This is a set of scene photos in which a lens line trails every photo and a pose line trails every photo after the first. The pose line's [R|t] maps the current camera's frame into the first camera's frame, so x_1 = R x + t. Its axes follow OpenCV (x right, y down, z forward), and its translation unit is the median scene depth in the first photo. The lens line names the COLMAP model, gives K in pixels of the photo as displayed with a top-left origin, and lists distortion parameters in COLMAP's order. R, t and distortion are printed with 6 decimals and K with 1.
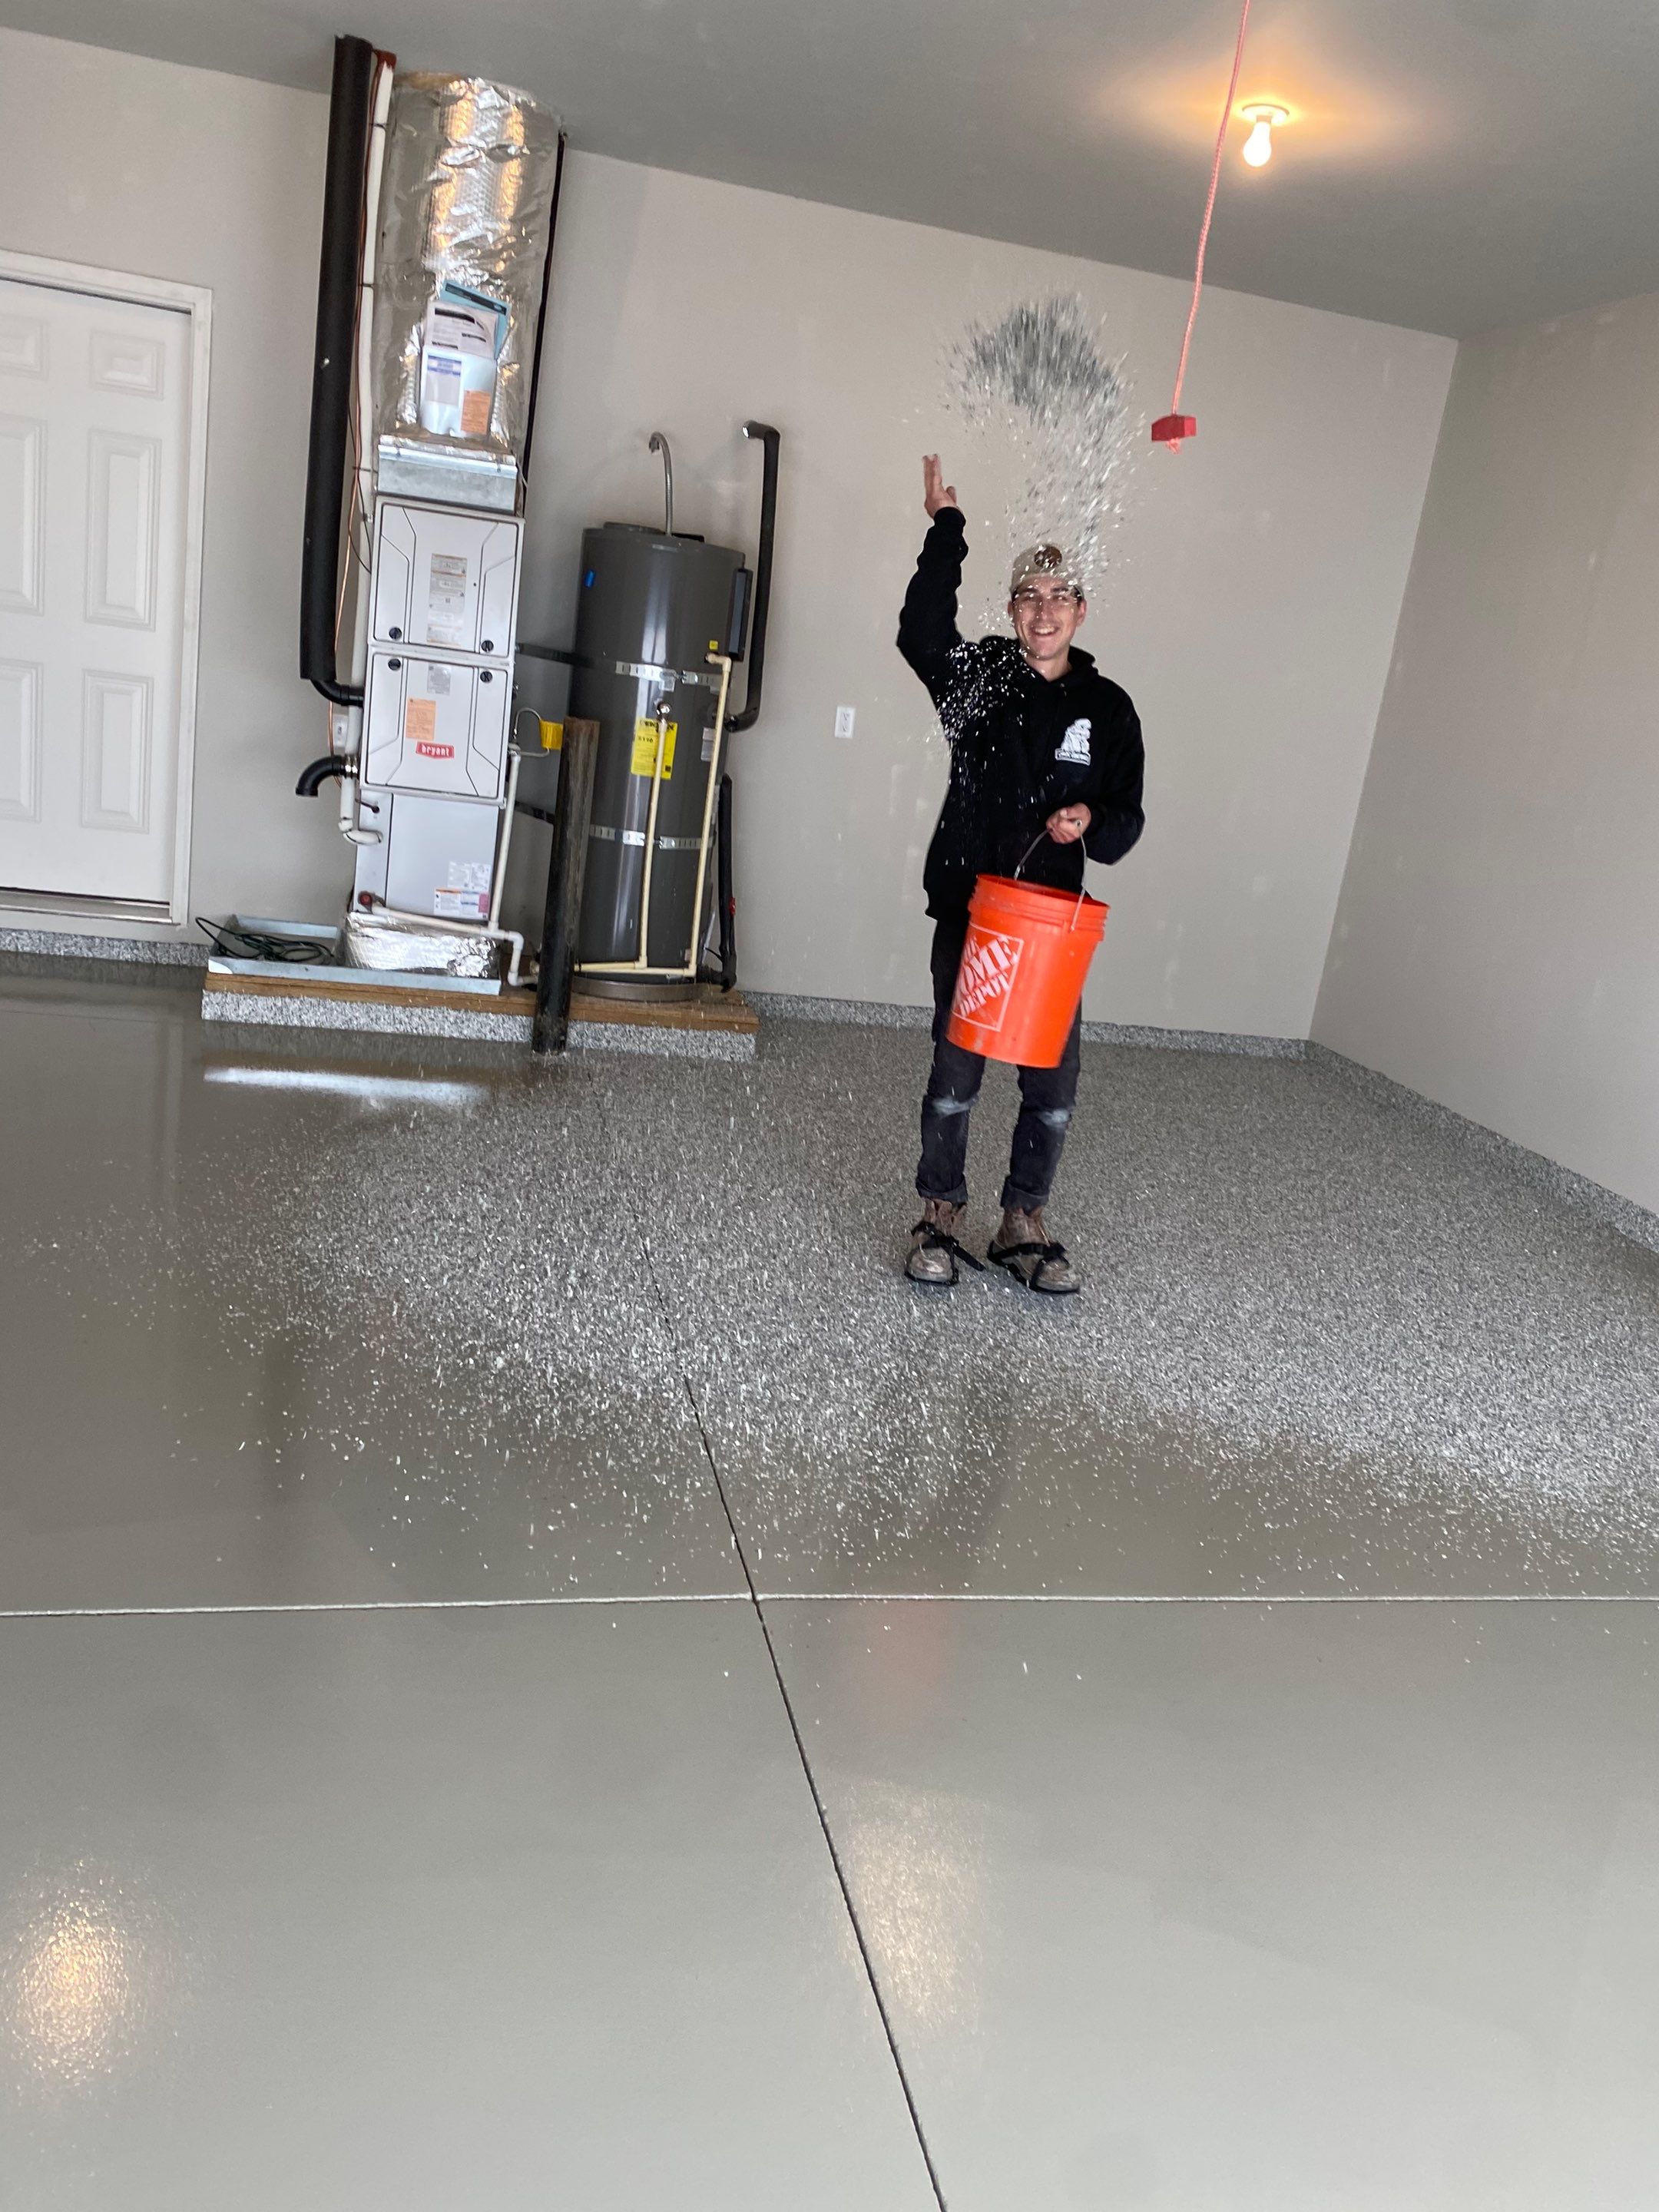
lens RADIAL K [[1663.0, 0, 862.5], [0, 1663.0, 1100.2], [0, 0, 1]] dist [0.004680, -0.009457]
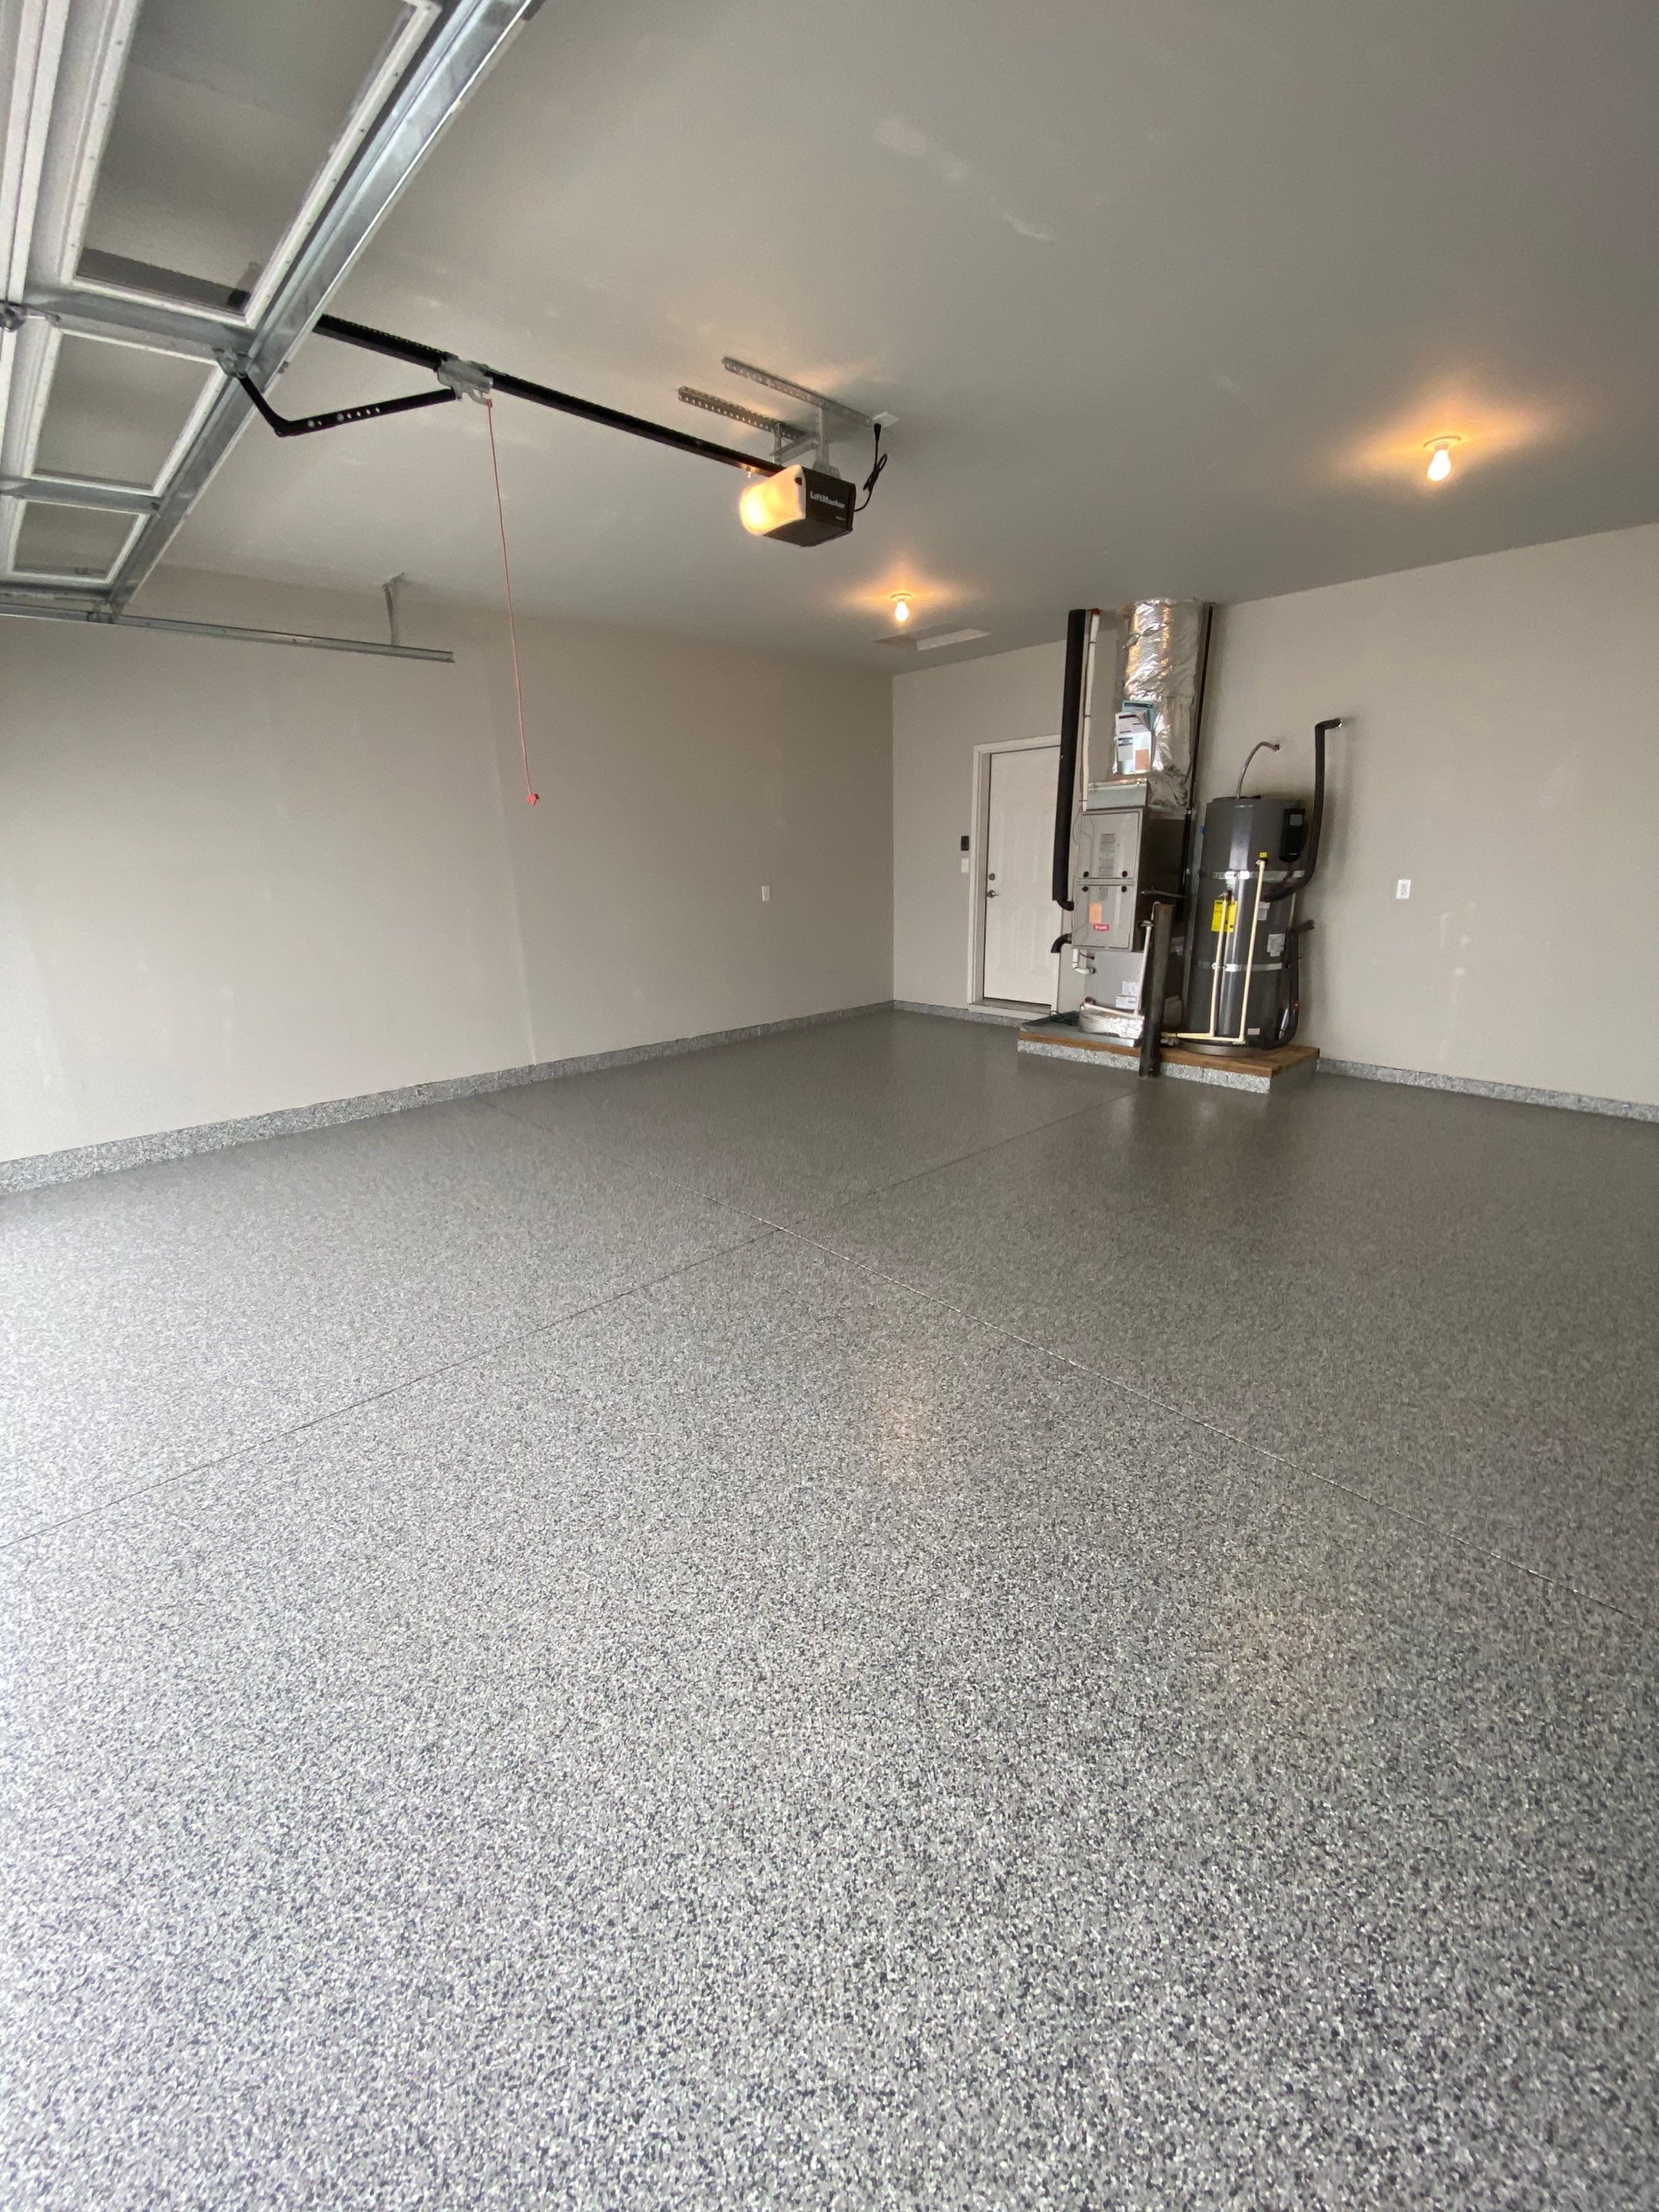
lens RADIAL K [[890.8, 0, 831.7], [0, 890.8, 1113.1], [0, 0, 1]] dist [0.046032, -0.041532]
pose [[0.476856, 0.098953, -0.873394, 0.558860], [-0.137496, 0.989808, 0.037072, 0.025241], [0.868161, 0.102410, 0.485602, 0.168631]]
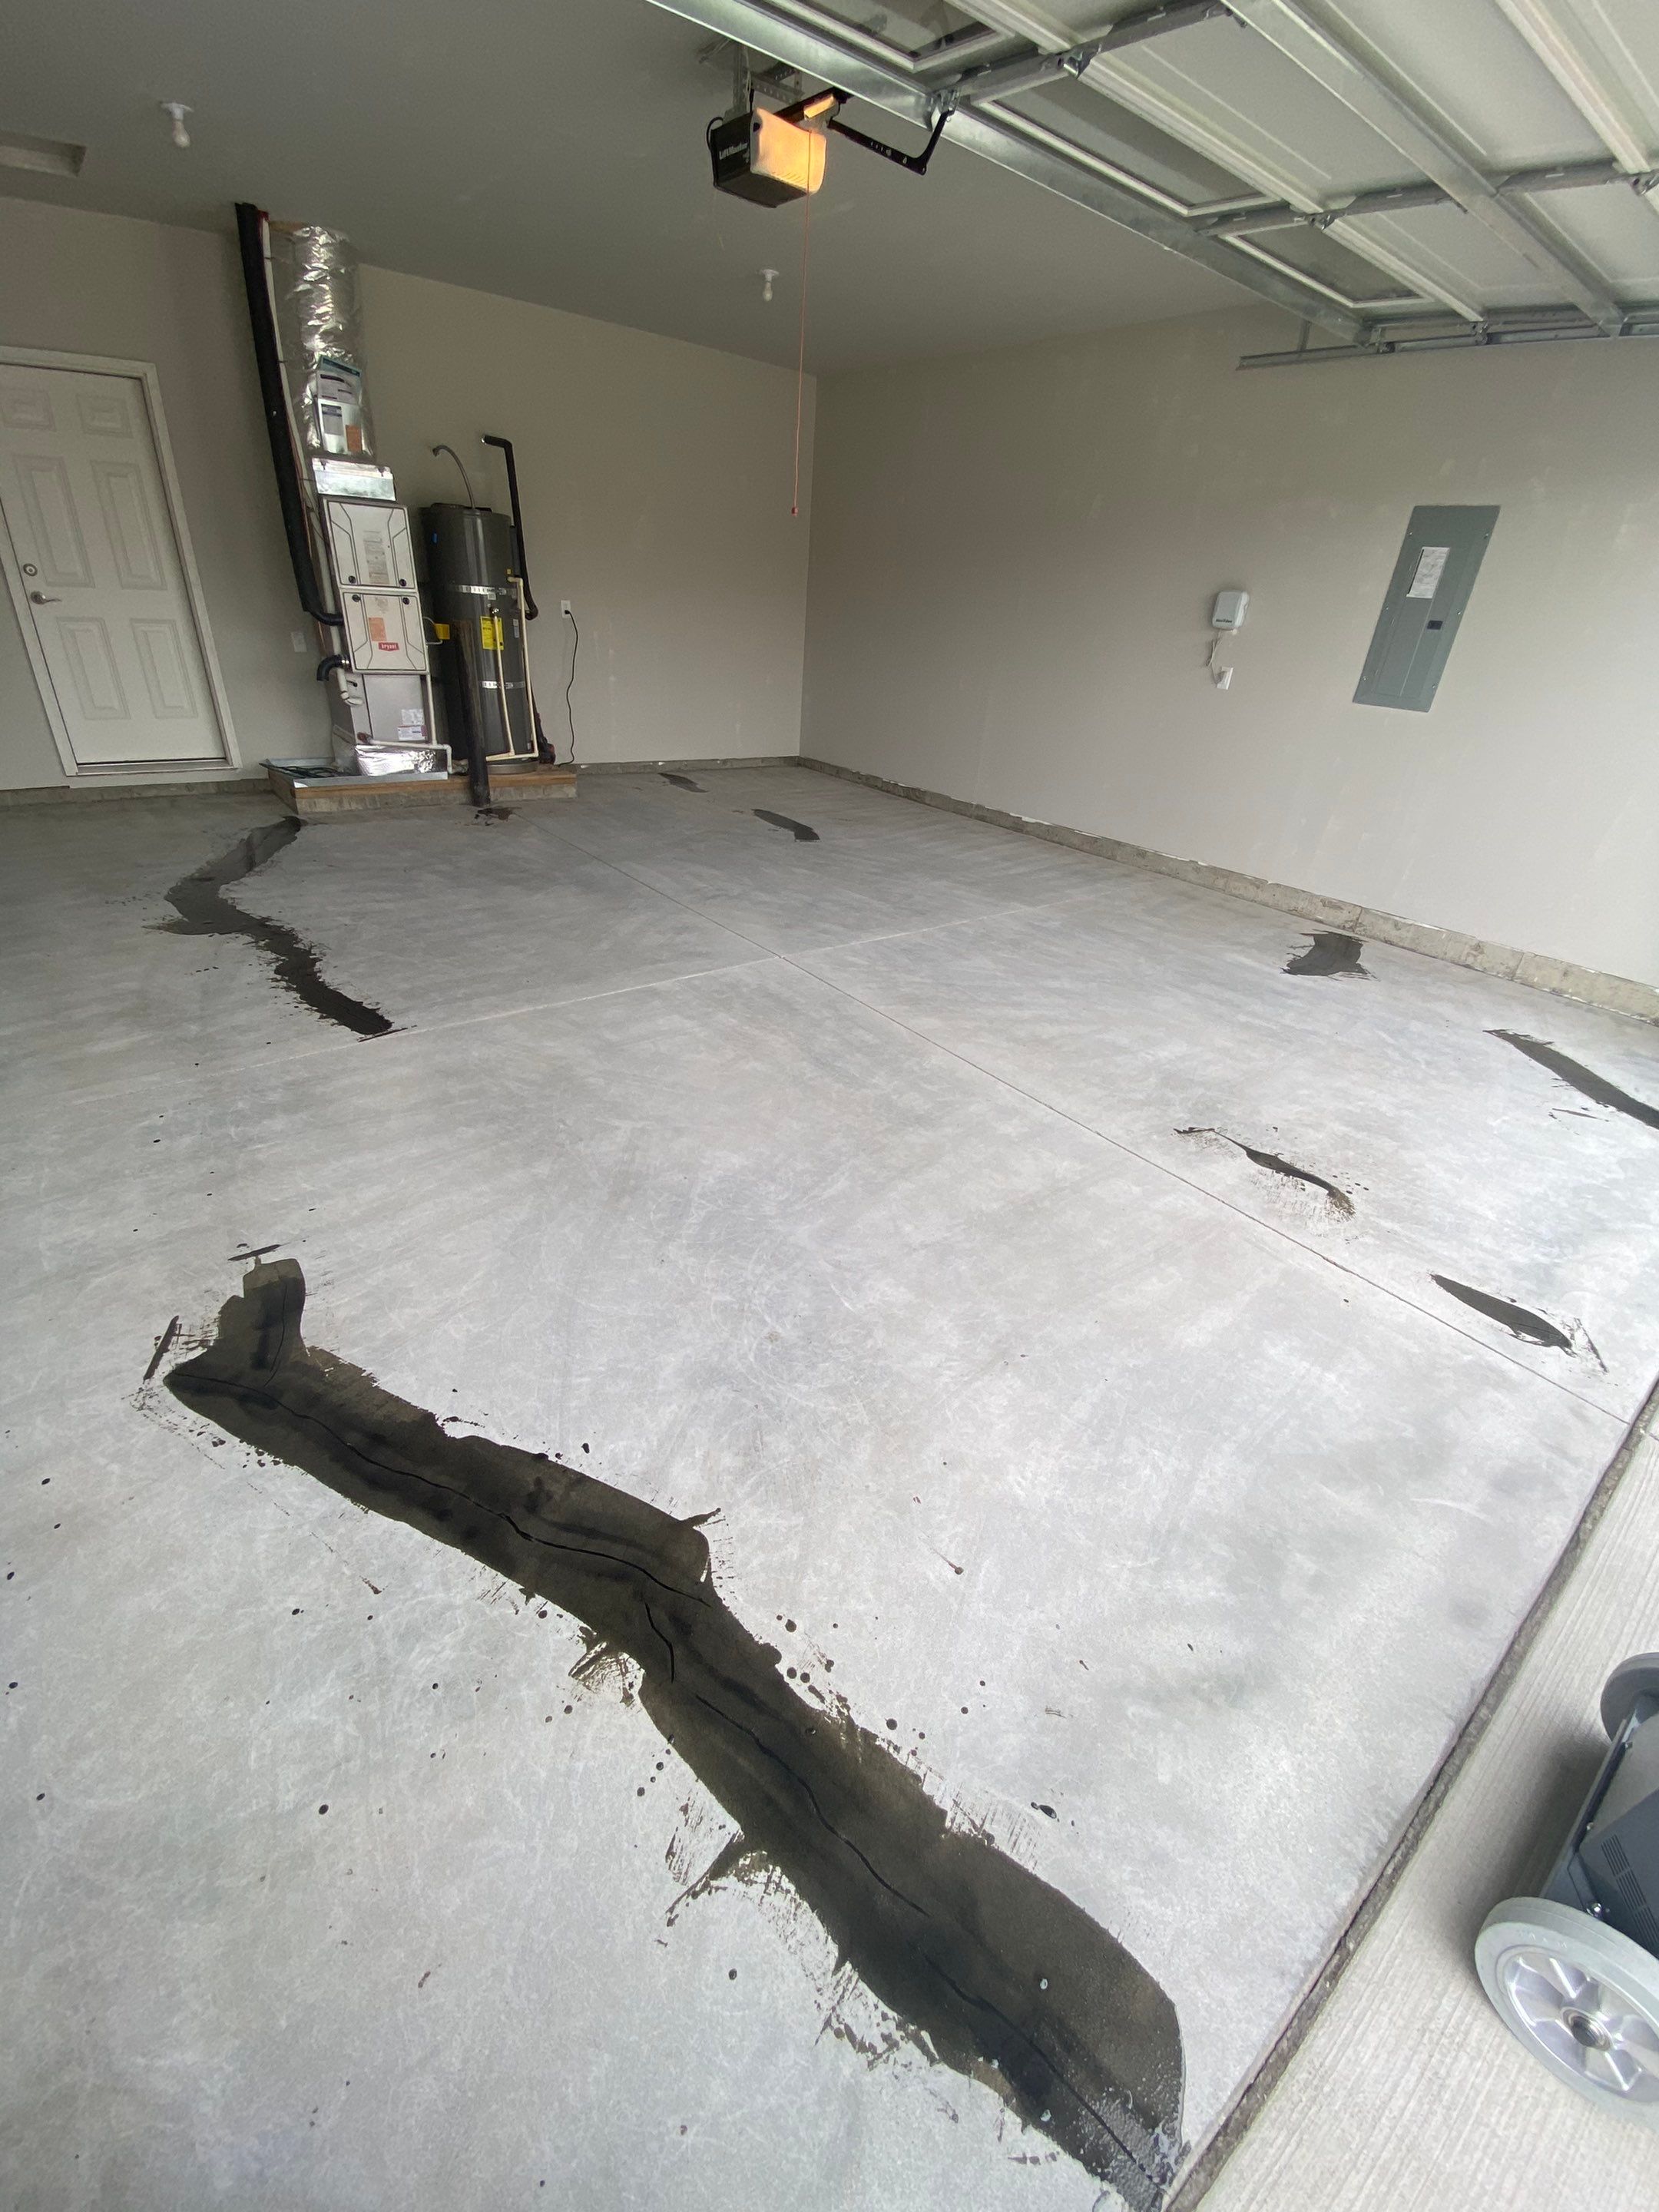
lens RADIAL K [[895.3, 0, 837.2], [0, 895.3, 1115.0], [0, 0, 1]] dist [0.000326, -0.013750]
pose [[0.903471, -0.274160, 0.329509, -0.261135], [0.161875, 0.930014, 0.329955, 0.031334], [-0.396908, -0.244765, 0.884621, -0.217239]]
